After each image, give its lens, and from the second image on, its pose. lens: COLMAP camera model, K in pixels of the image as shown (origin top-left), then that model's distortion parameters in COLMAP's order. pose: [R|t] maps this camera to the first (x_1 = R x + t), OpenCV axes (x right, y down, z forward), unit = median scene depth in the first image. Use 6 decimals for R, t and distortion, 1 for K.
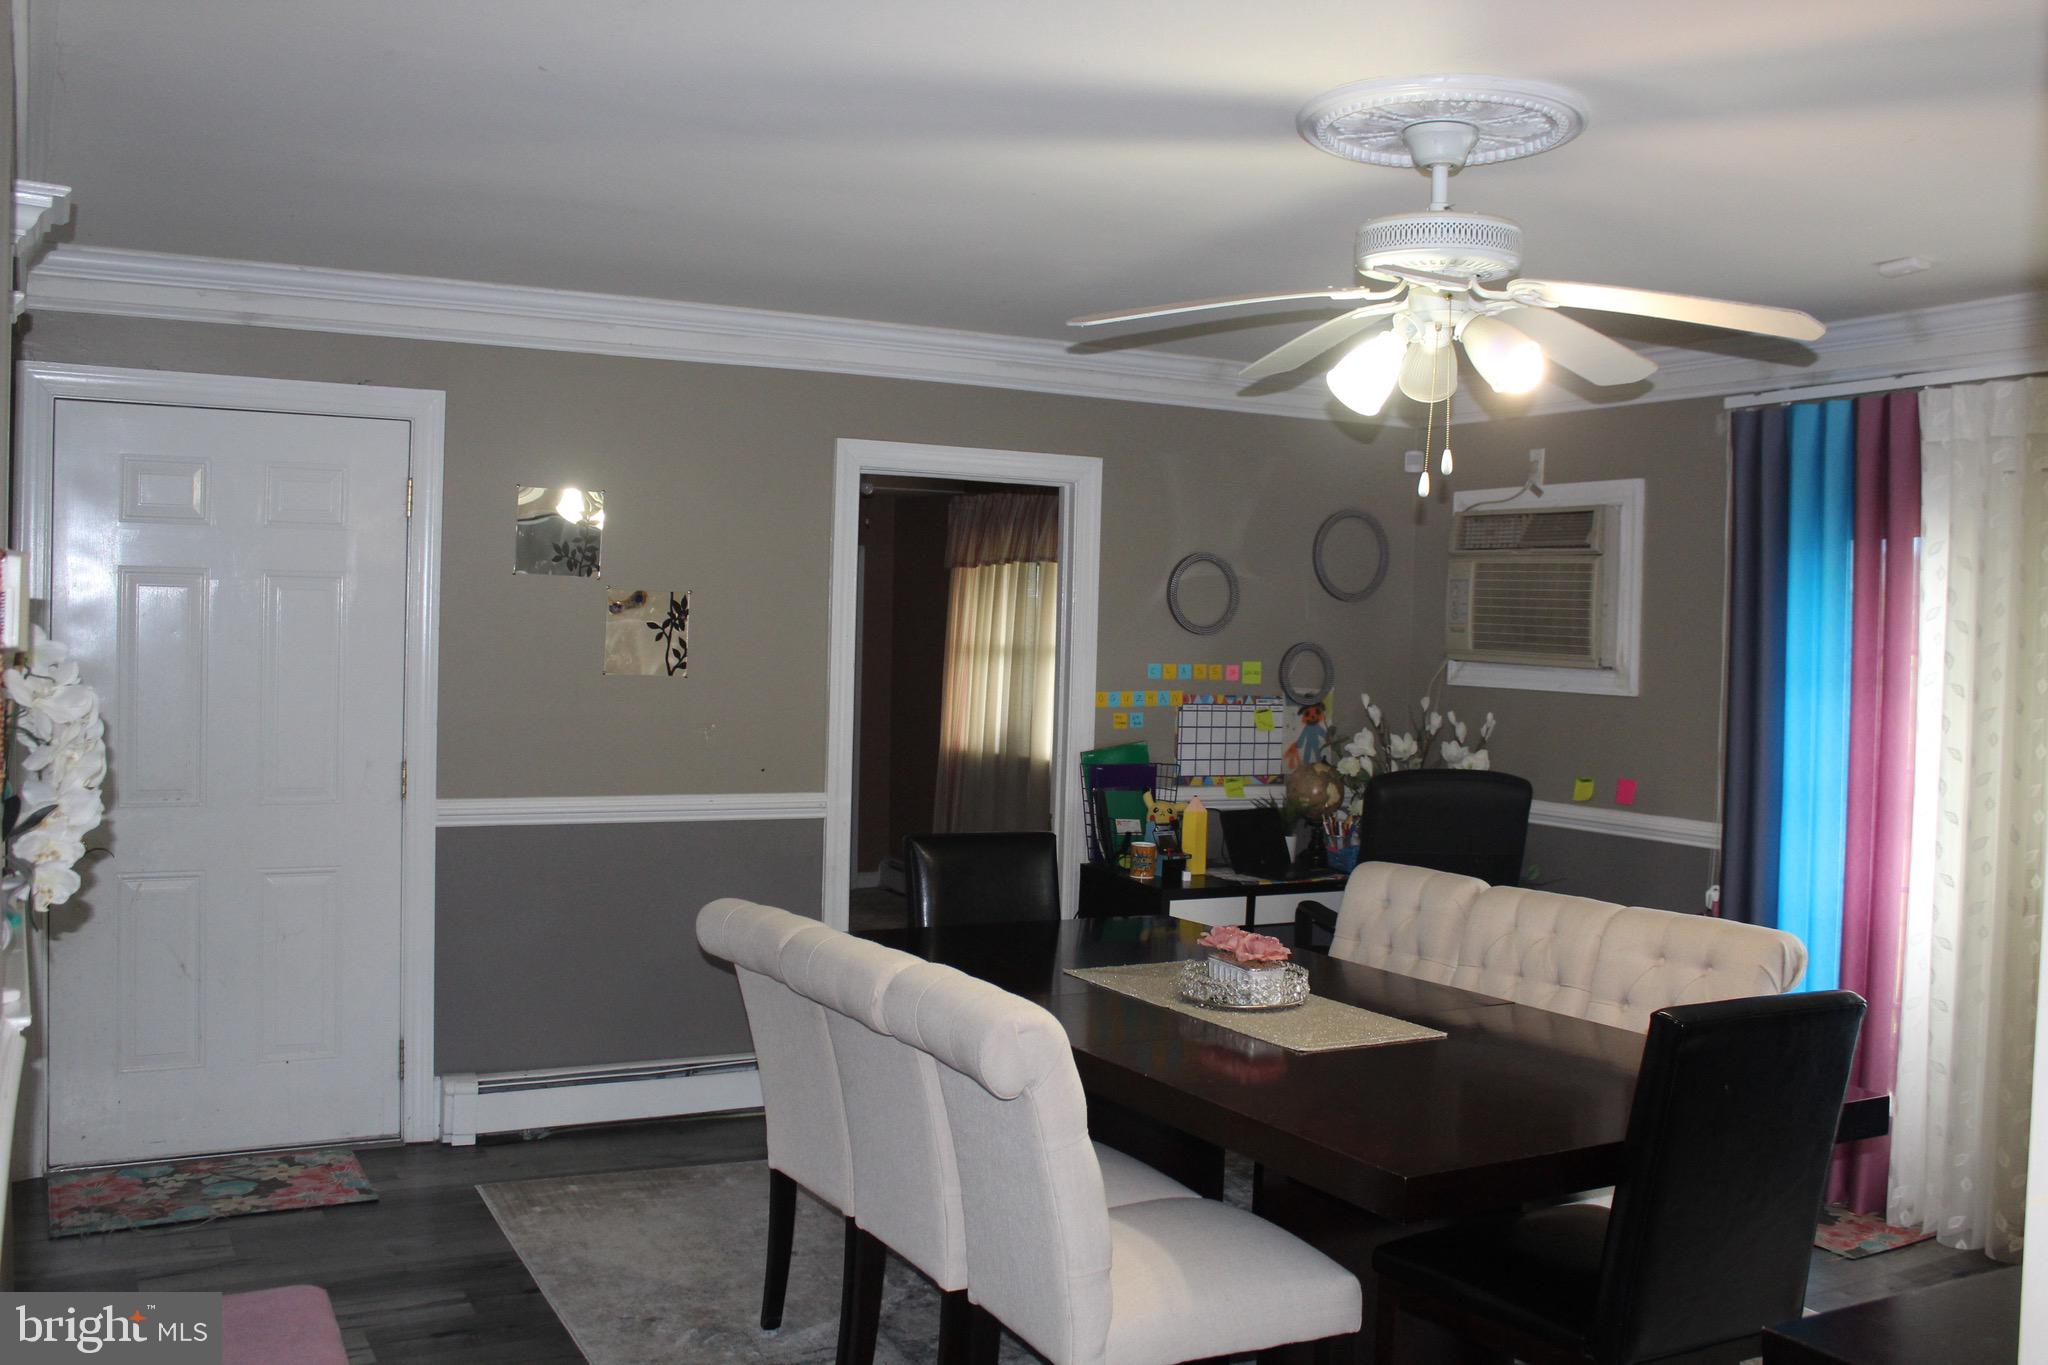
lens RADIAL K [[1869.5, 0, 1031.5], [0, 1869.5, 654.5], [0, 0, 1]] dist [-0.154569, 0.152067]
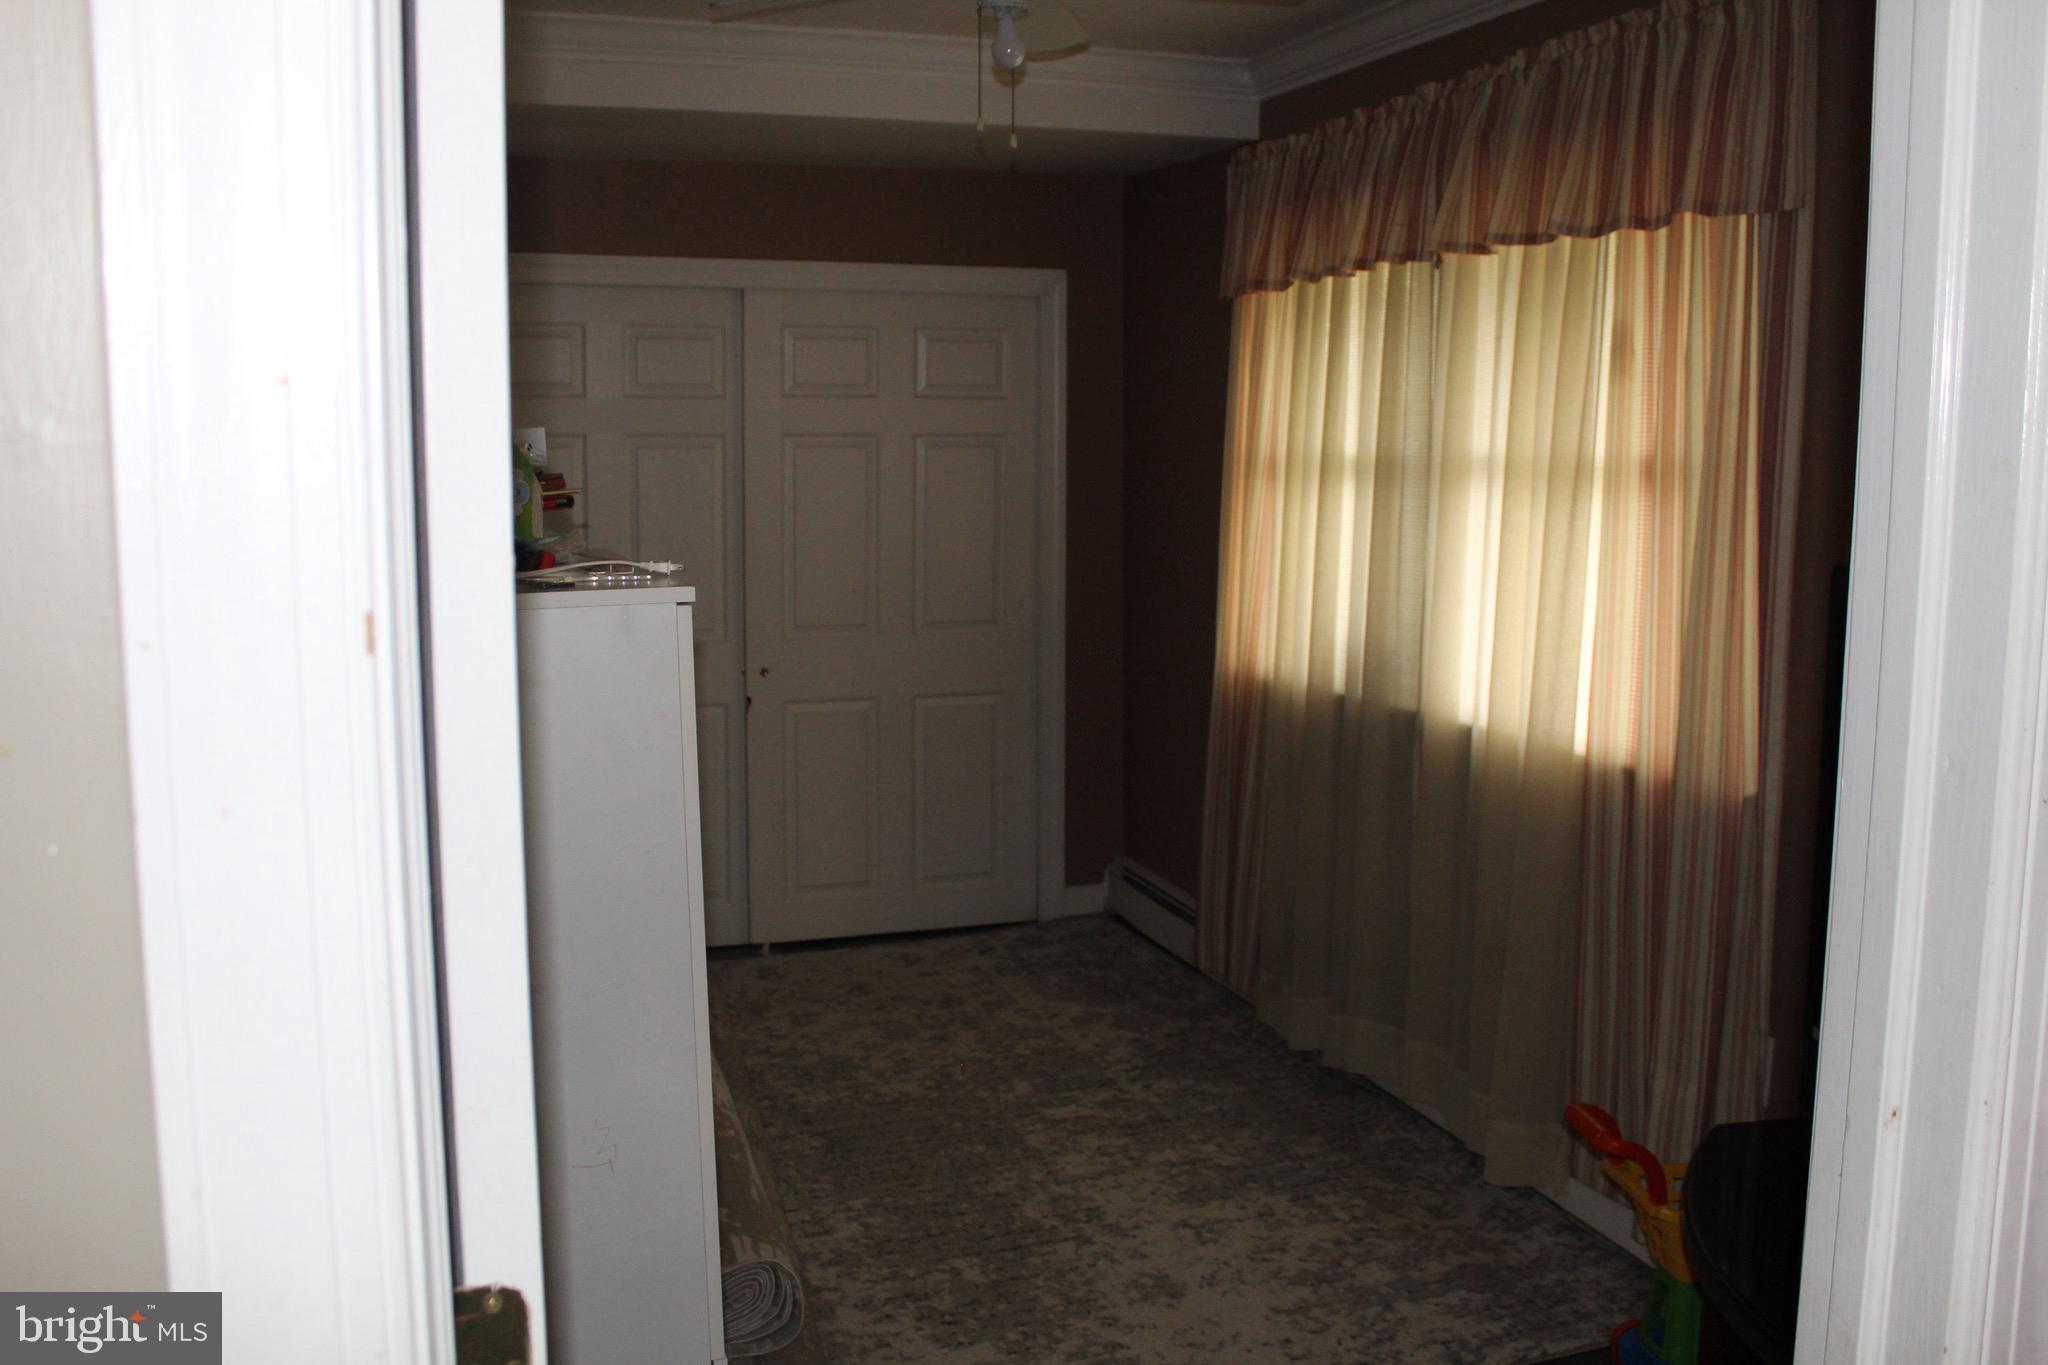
lens RADIAL K [[1869.8, 0, 1029.1], [0, 1869.8, 657.7], [0, 0, 1]] dist [-0.158431, 0.156652]
pose [[0.987714, -0.004863, -0.156196, -0.022101], [0.020662, 0.994805, 0.099680, -0.002703], [0.154900, -0.101683, 0.982683, 0.539949]]
